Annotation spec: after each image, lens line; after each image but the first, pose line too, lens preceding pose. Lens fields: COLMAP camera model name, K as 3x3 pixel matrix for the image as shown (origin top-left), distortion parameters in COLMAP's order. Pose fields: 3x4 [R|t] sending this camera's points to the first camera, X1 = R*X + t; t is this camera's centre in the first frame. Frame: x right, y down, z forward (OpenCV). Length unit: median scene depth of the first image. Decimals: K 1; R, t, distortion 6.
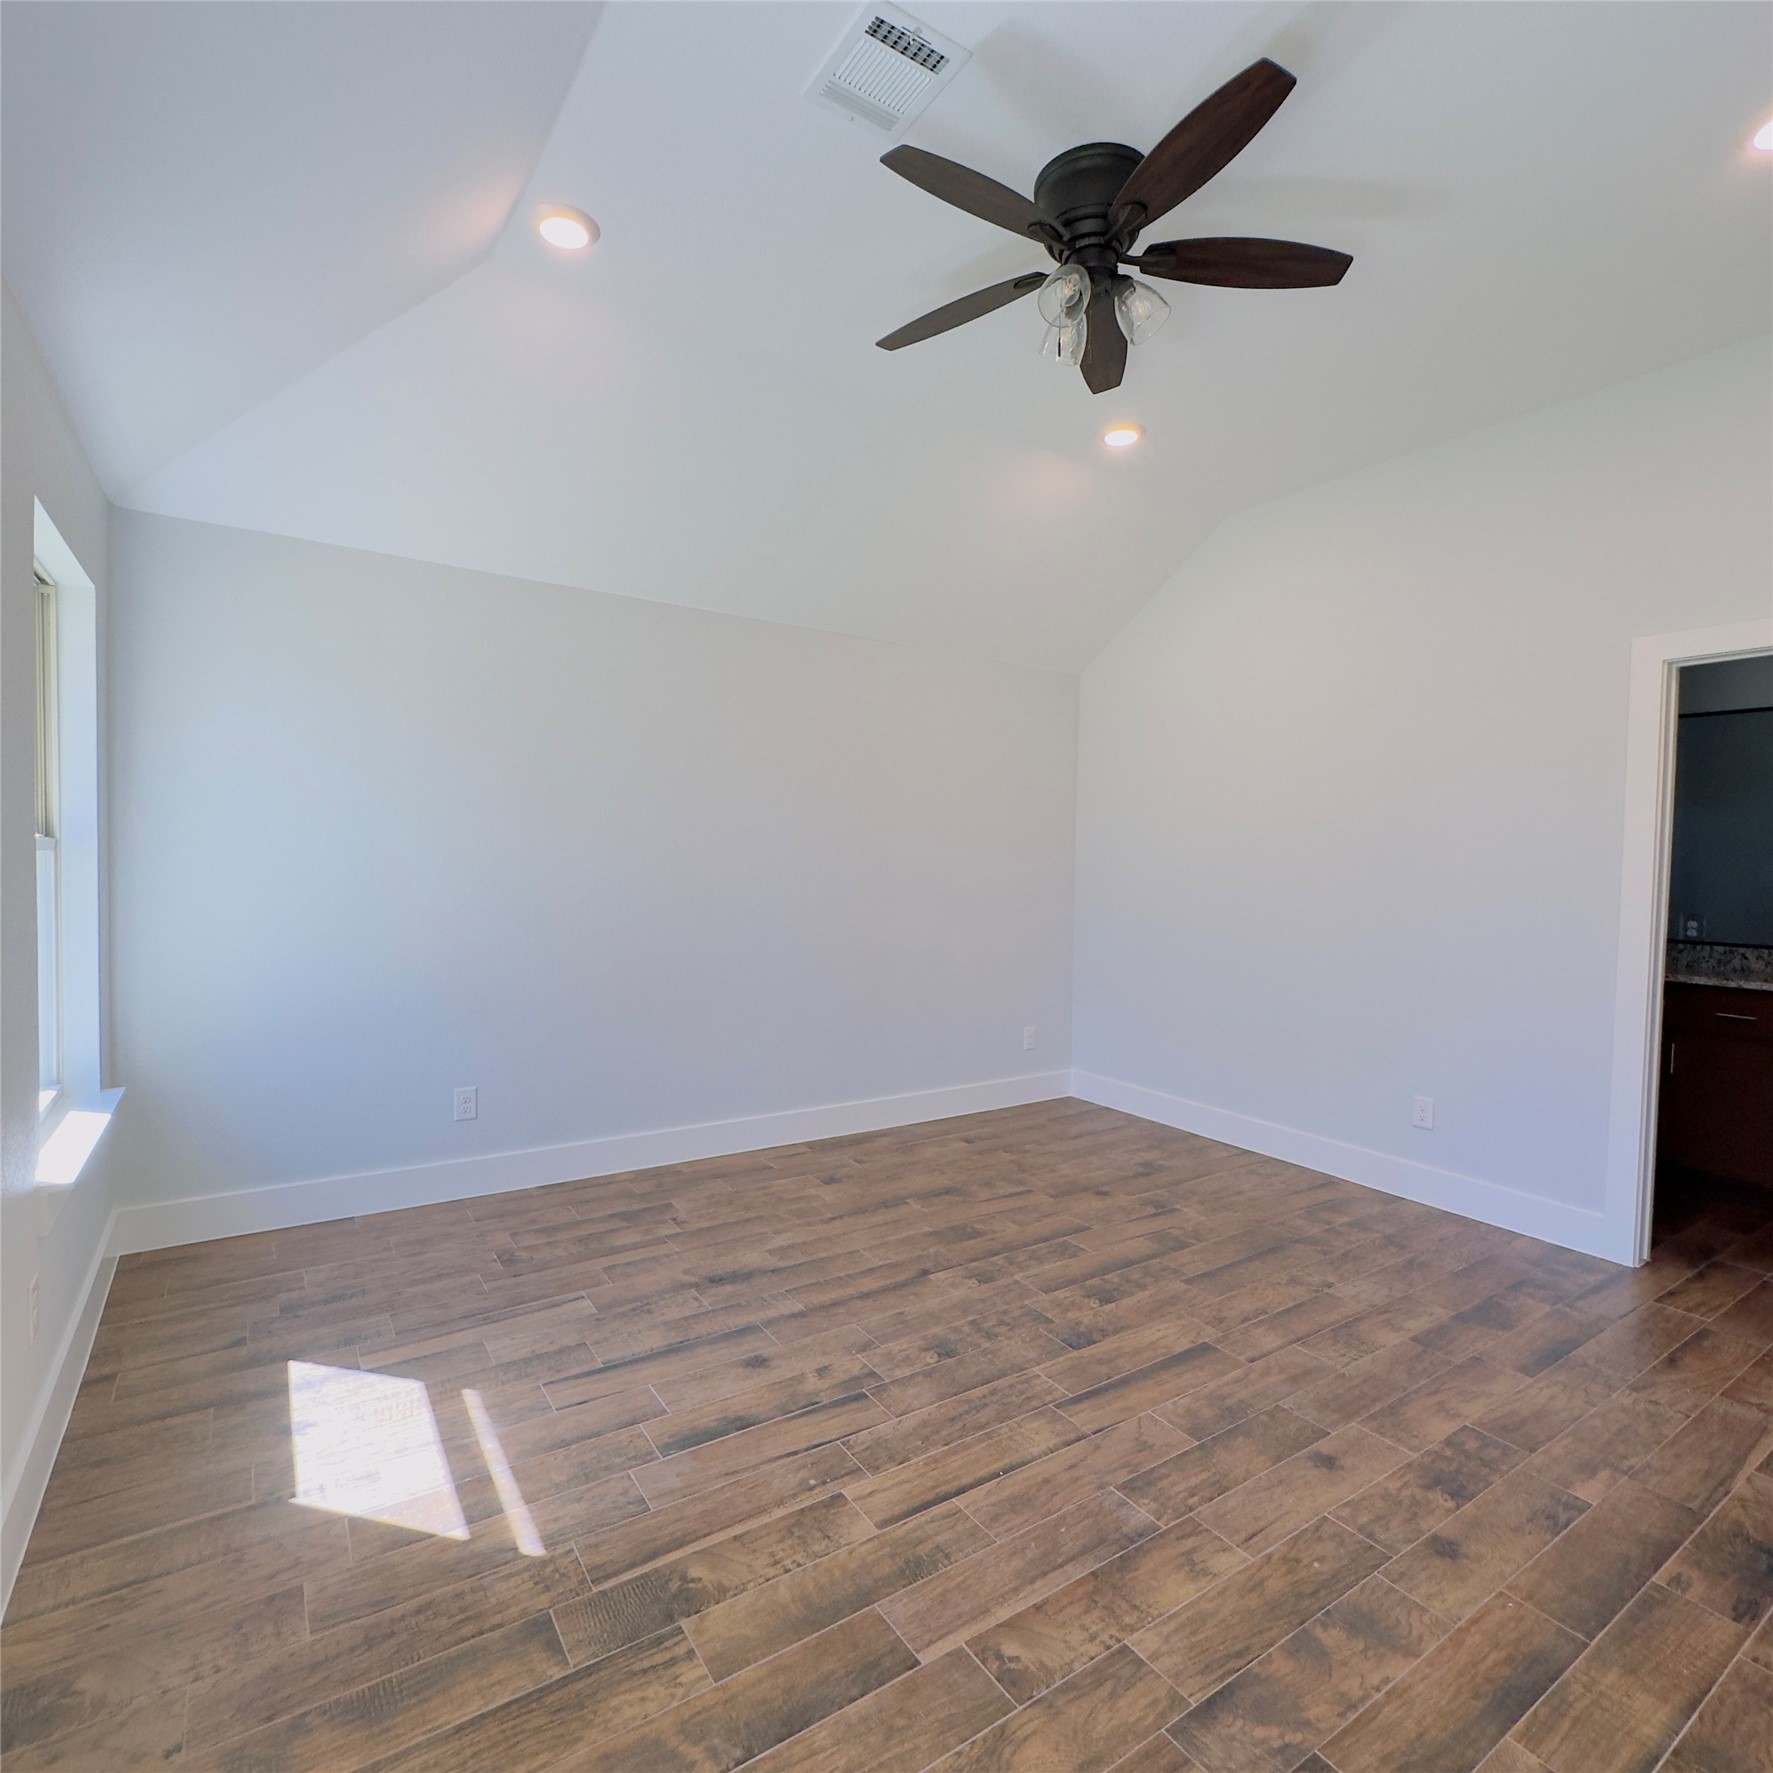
lens RADIAL K [[944.4, 0, 884.6], [0, 944.4, 888.1], [0, 0, 1]] dist [-0.005200, 0.001715]
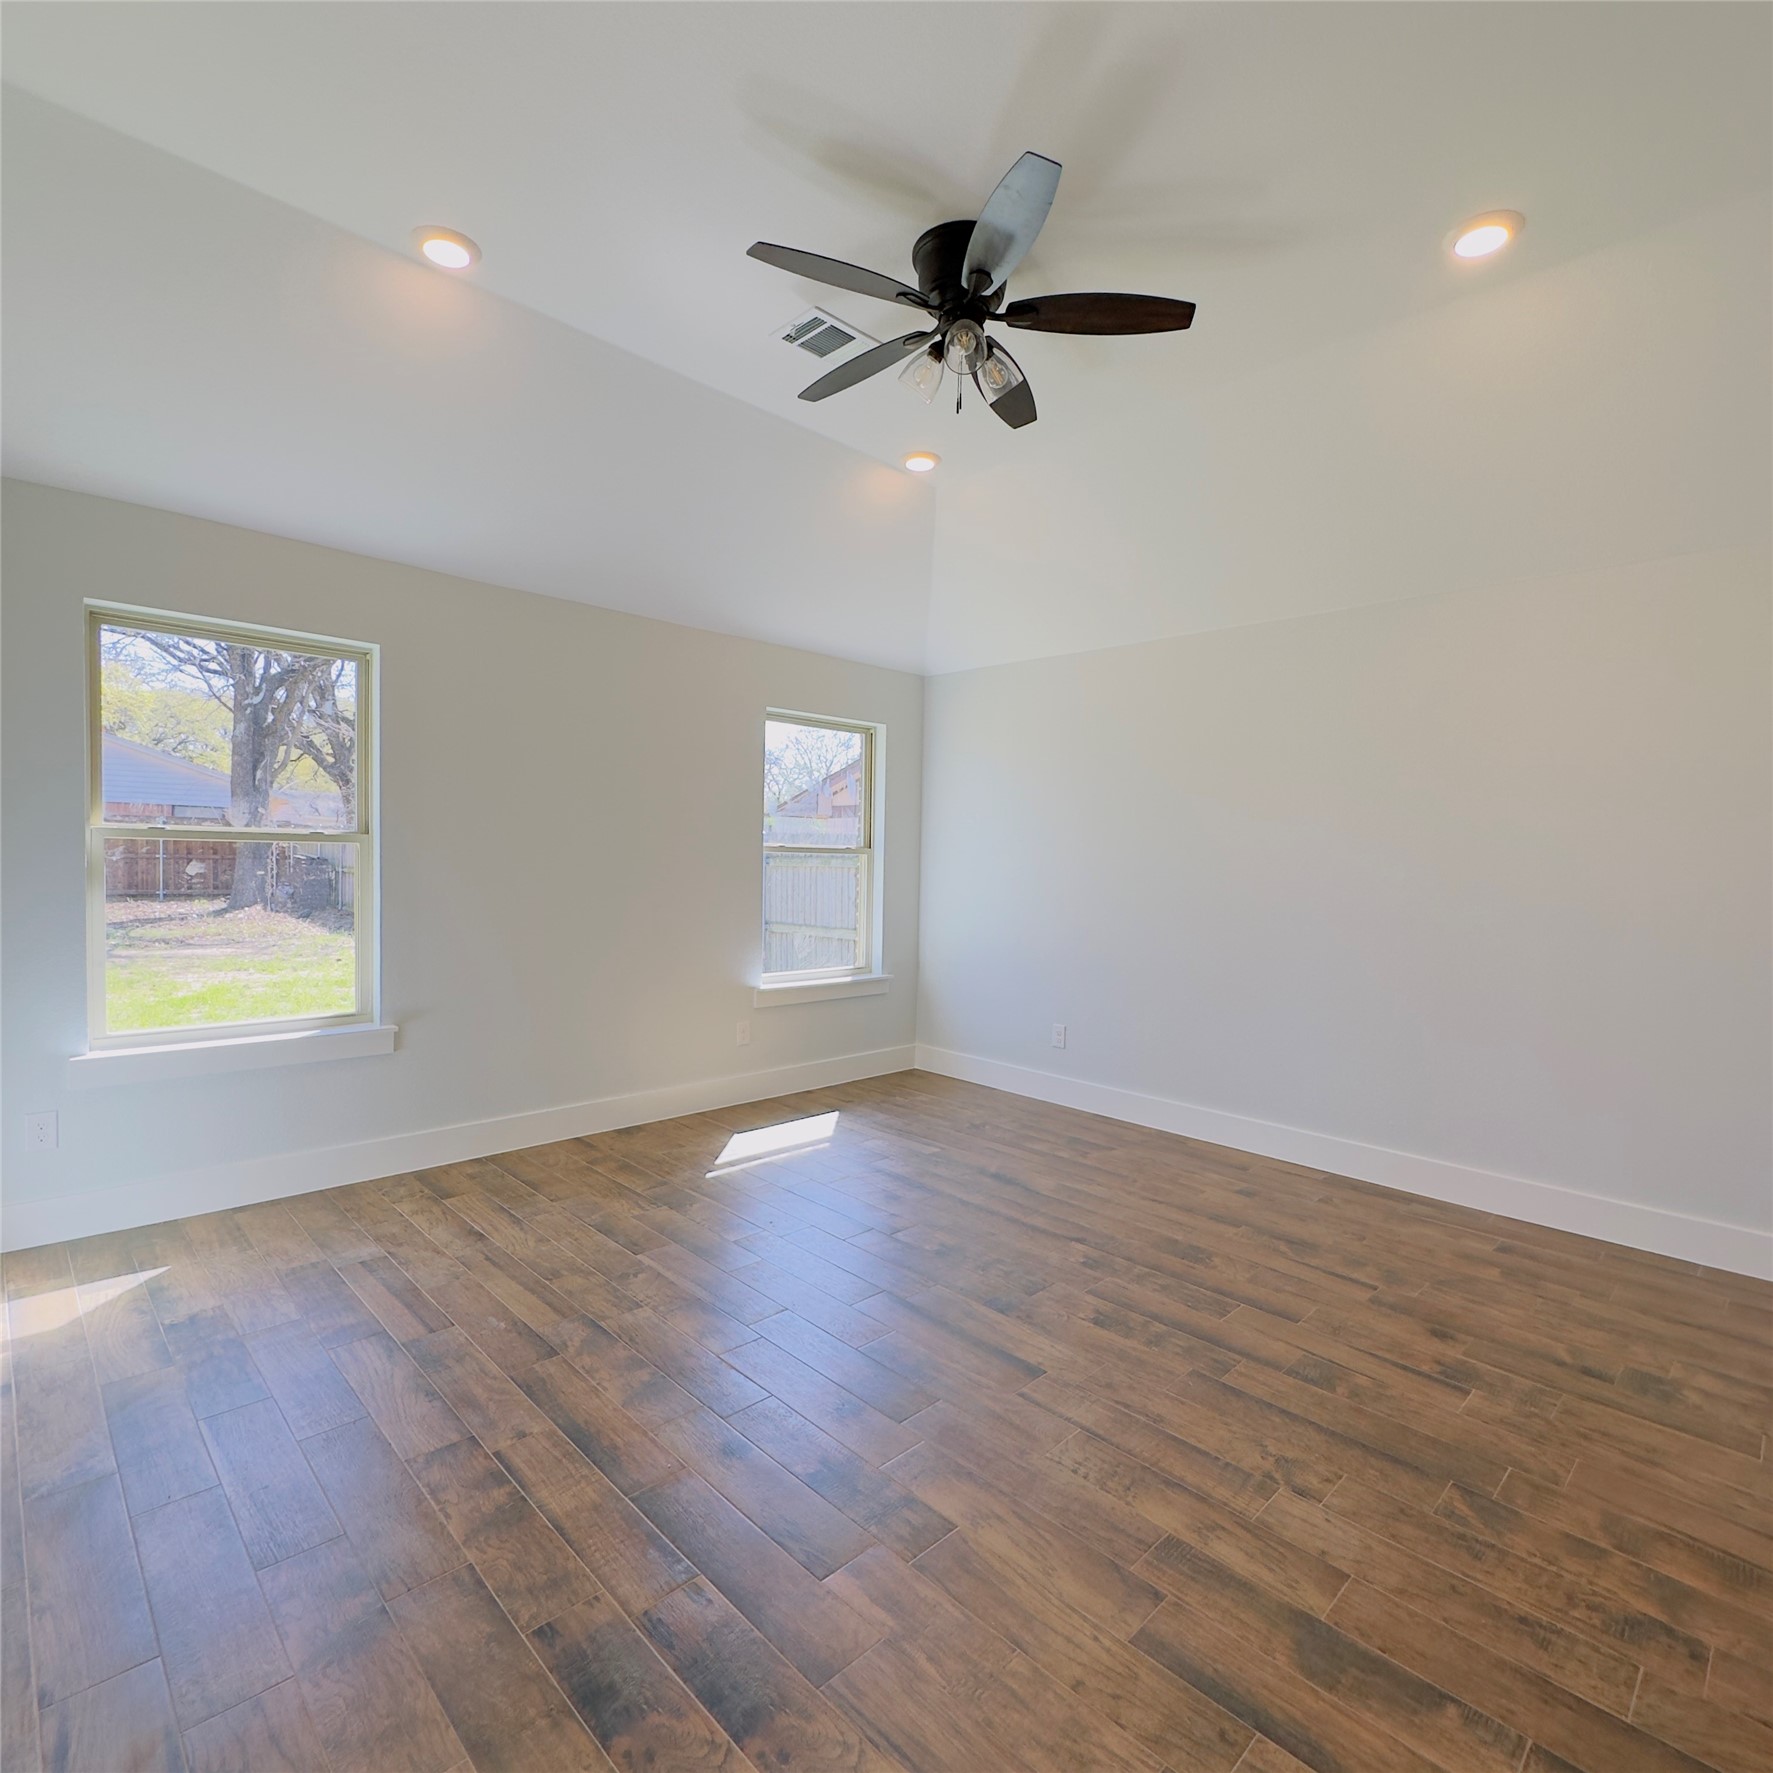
lens RADIAL K [[944.4, 0, 887.0], [0, 944.4, 891.3], [0, 0, 1]] dist [-0.005200, 0.001715]
pose [[0.183335, 0.021615, -0.982813, 0.974299], [-0.050424, 0.998649, 0.012557, 0.010769], [0.981757, 0.047255, 0.184177, 0.534920]]
